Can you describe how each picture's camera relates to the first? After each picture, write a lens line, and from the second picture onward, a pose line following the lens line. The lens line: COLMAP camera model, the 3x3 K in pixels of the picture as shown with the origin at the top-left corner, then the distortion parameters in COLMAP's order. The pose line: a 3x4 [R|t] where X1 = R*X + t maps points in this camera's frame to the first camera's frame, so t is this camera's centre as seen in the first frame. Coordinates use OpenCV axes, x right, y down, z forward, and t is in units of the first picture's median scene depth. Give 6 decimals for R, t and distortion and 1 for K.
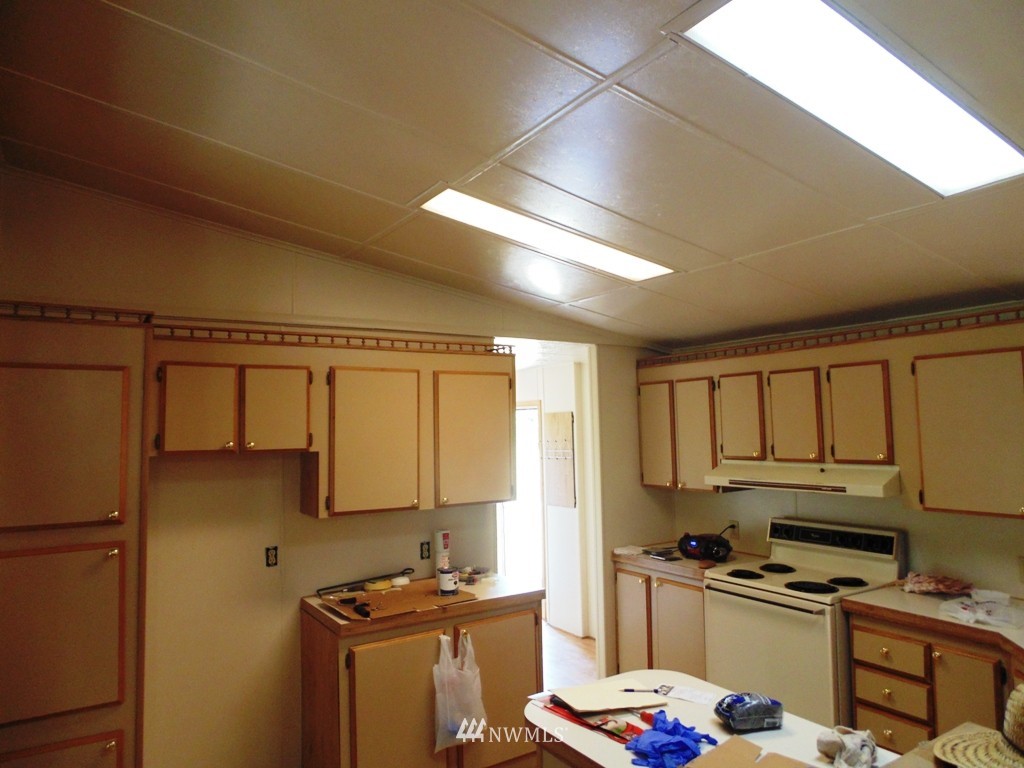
lens RADIAL K [[702.5, 0, 517.3], [0, 702.5, 381.9], [0, 0, 1]] dist [0.003423, 0.000709]
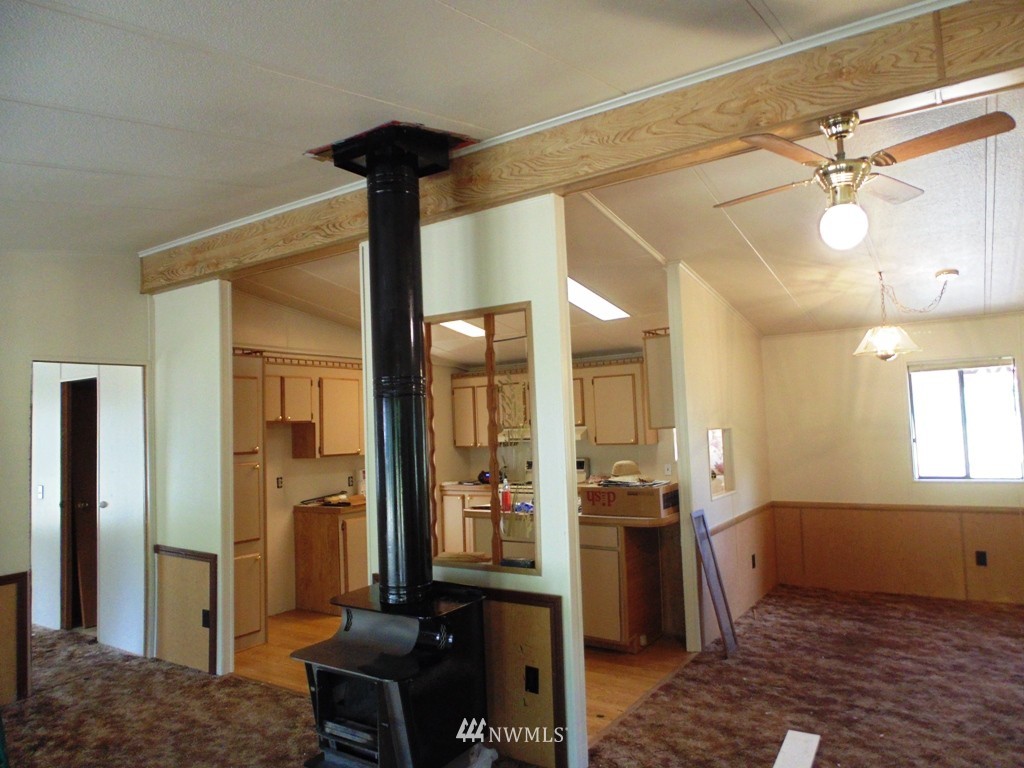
lens RADIAL K [[702.5, 0, 510.2], [0, 702.5, 383.8], [0, 0, 1]] dist [0.003423, 0.000709]
pose [[0.918324, 0.008828, 0.395732, -0.520636], [-0.005205, 0.999934, -0.010227, 0.011706], [-0.395796, 0.007332, 0.918309, -0.877627]]
